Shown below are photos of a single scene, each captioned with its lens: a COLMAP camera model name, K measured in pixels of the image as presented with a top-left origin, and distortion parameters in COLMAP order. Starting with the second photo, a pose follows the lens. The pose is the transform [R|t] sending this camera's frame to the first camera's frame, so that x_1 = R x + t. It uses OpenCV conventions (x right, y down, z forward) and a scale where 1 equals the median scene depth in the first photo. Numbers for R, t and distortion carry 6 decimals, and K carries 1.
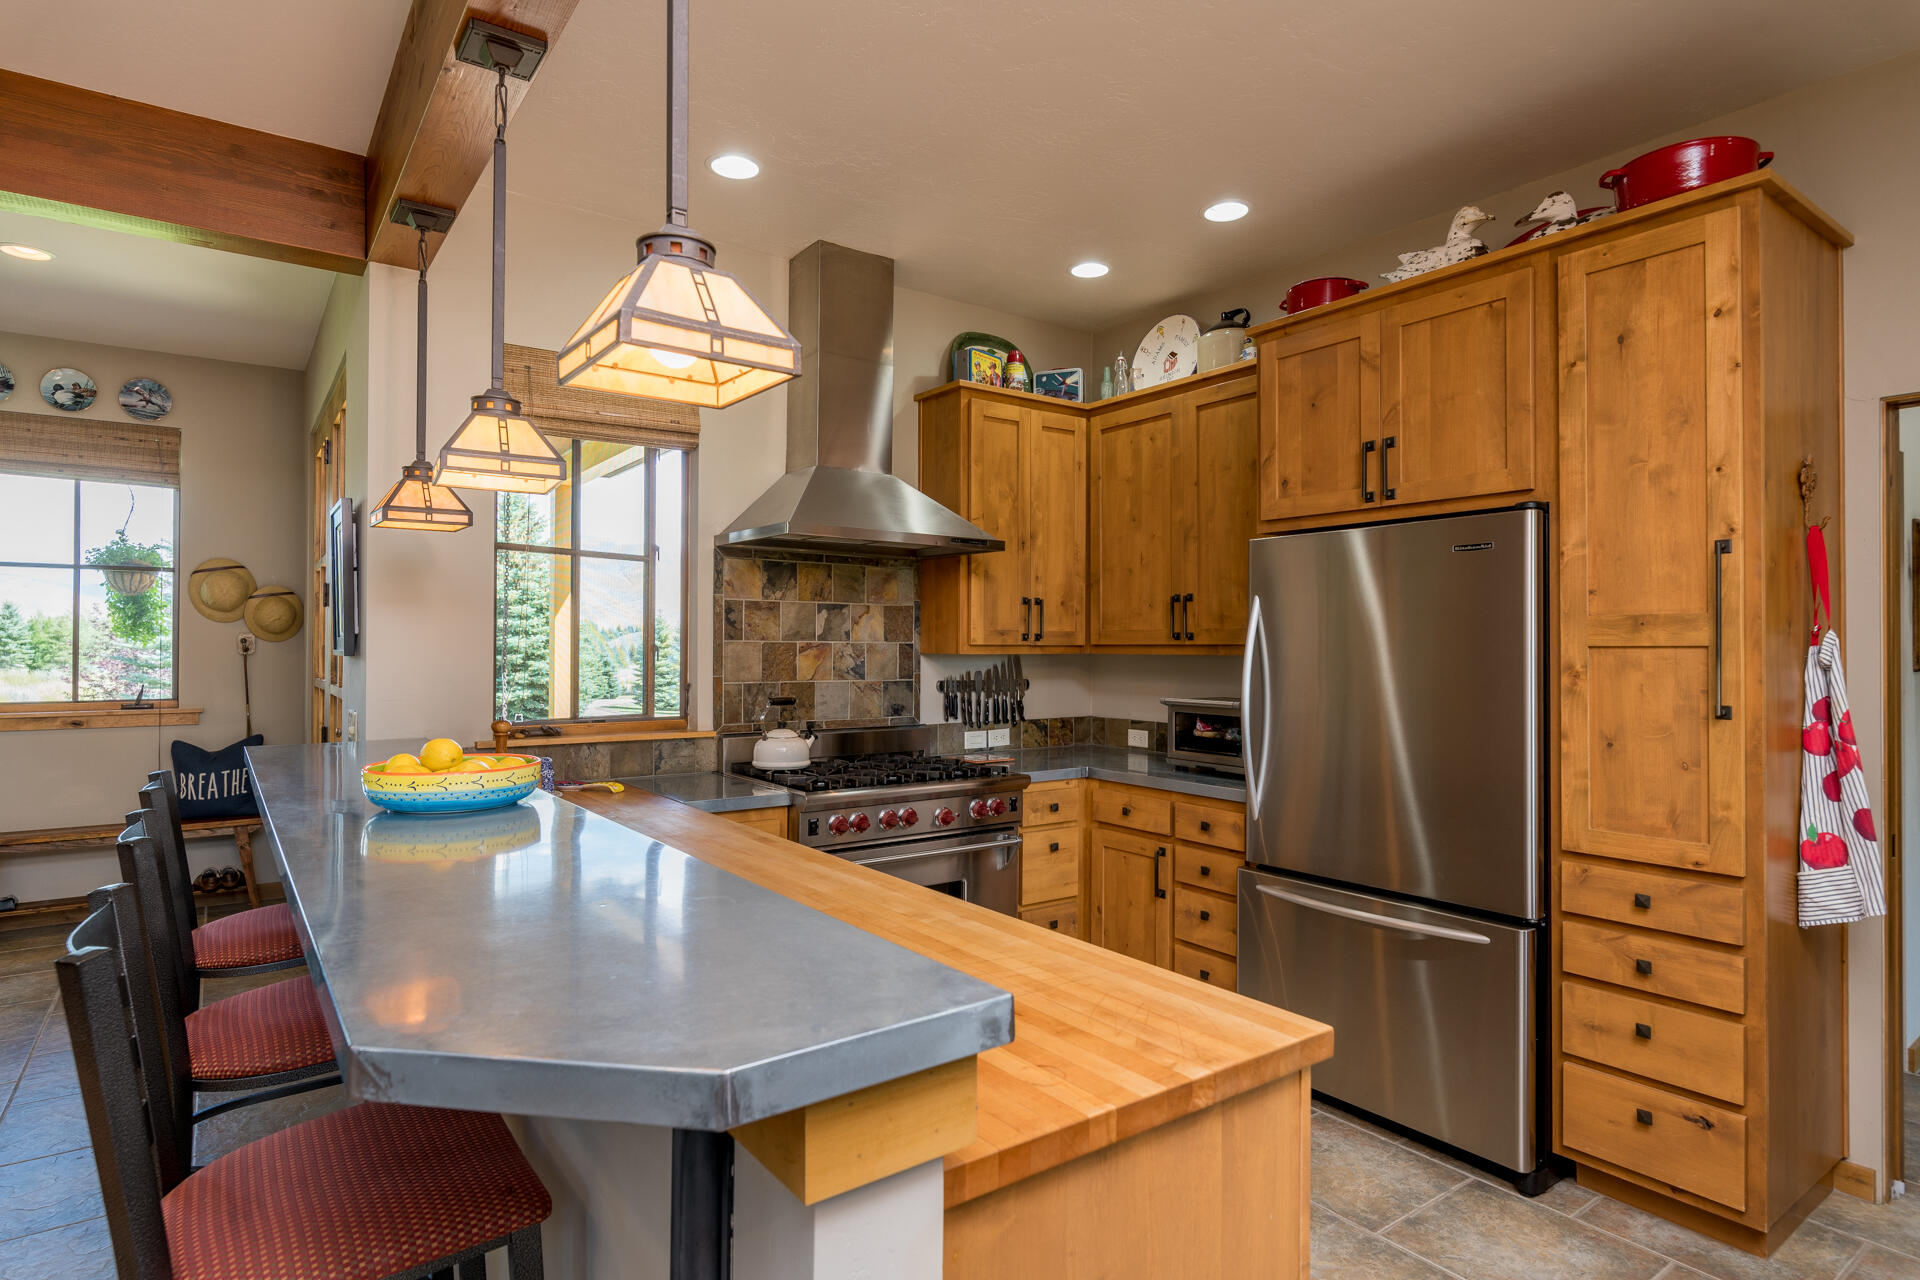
lens RADIAL K [[1020.2, 0, 960.0], [0, 1020.2, 640.0], [0, 0, 1]] dist [0.002095, 0.000475]
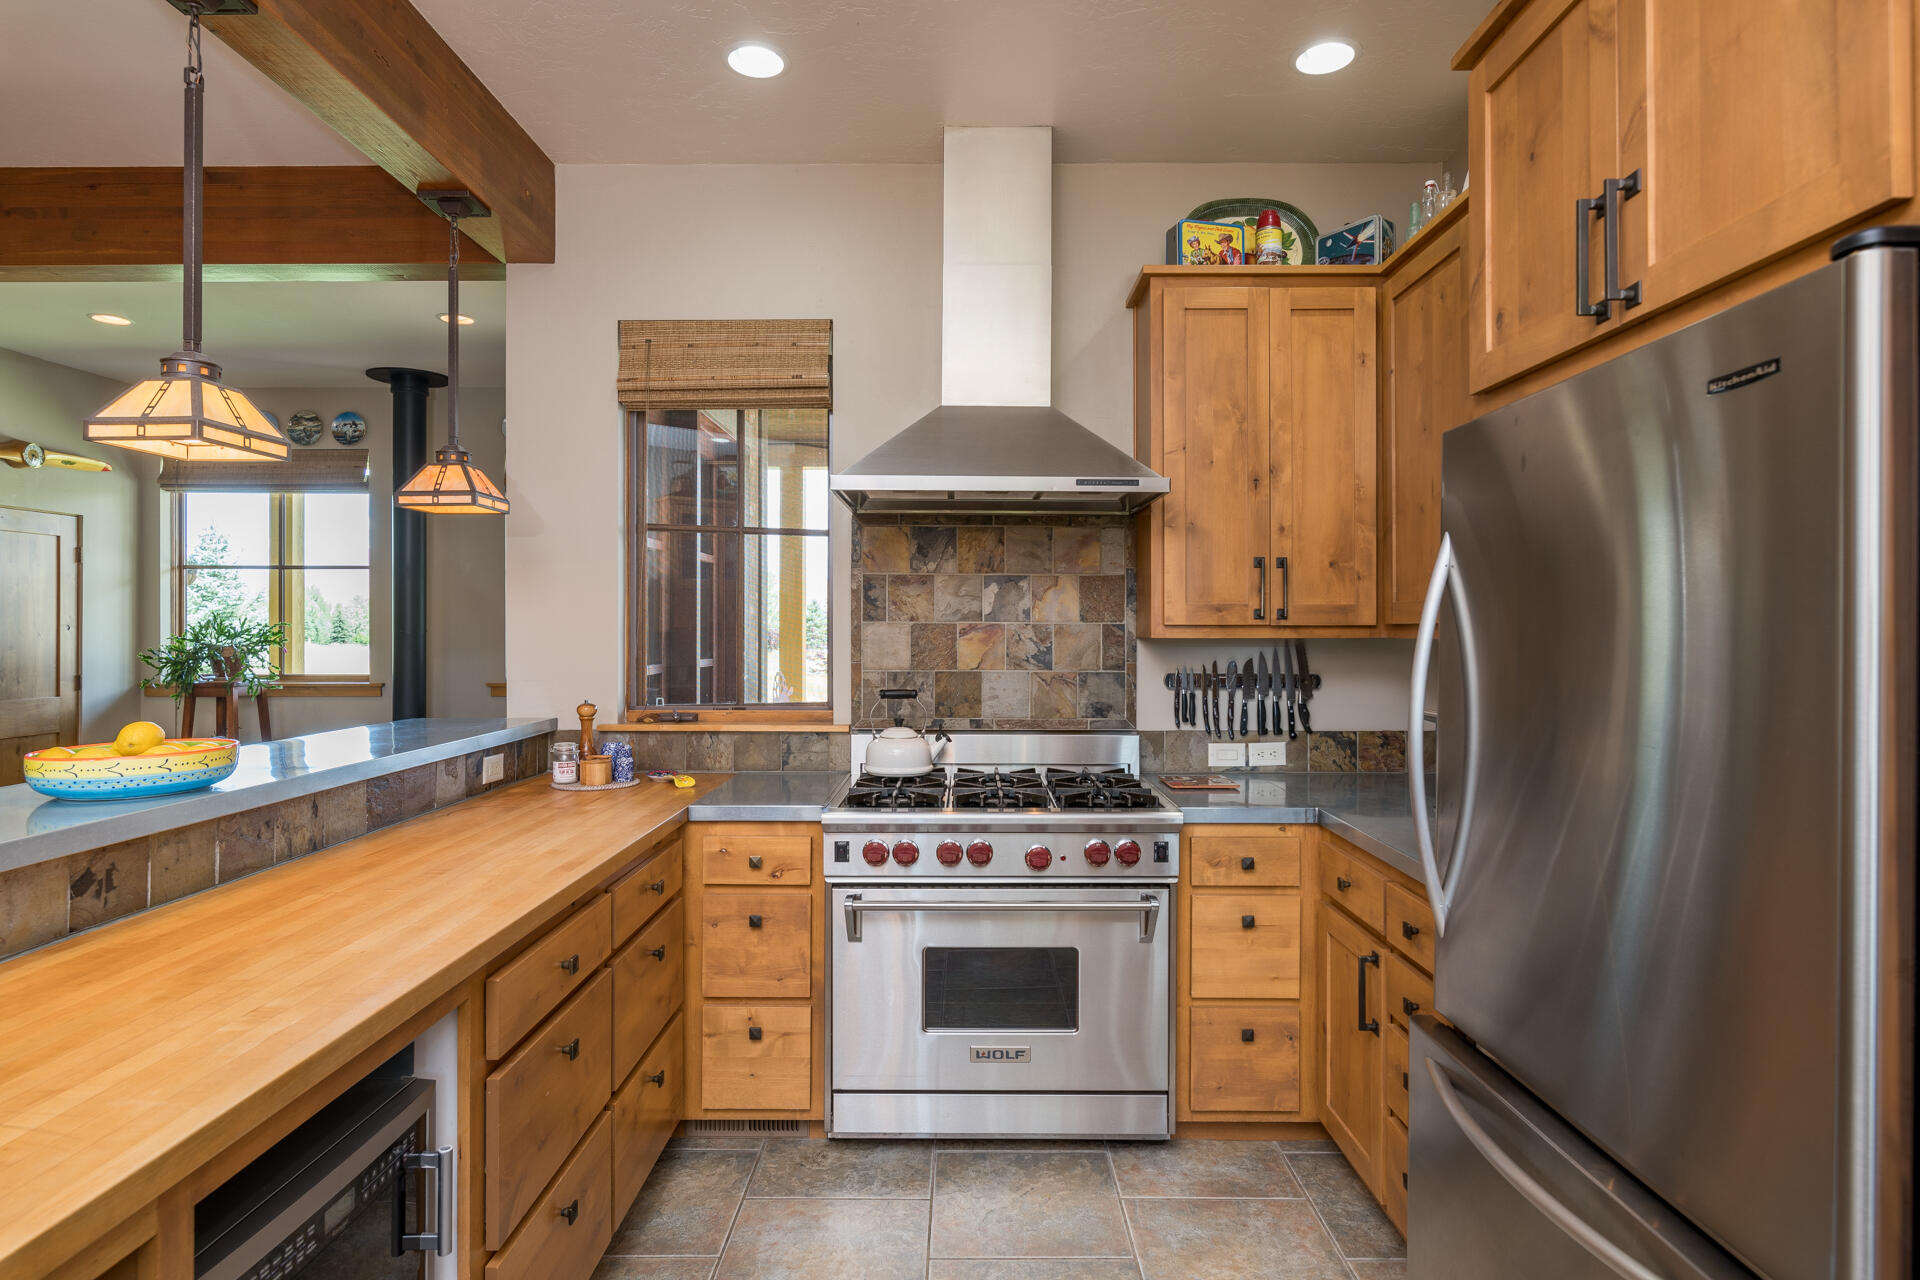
lens RADIAL K [[1030.0, 0, 965.0], [0, 1030.0, 631.5], [0, 0, 1]] dist [-0.000149, 0.000159]
pose [[0.807957, -0.001676, -0.589239, 0.326870], [0.005132, 0.999978, 0.004192, 0.005261], [0.589219, -0.006411, 0.807948, 0.316616]]
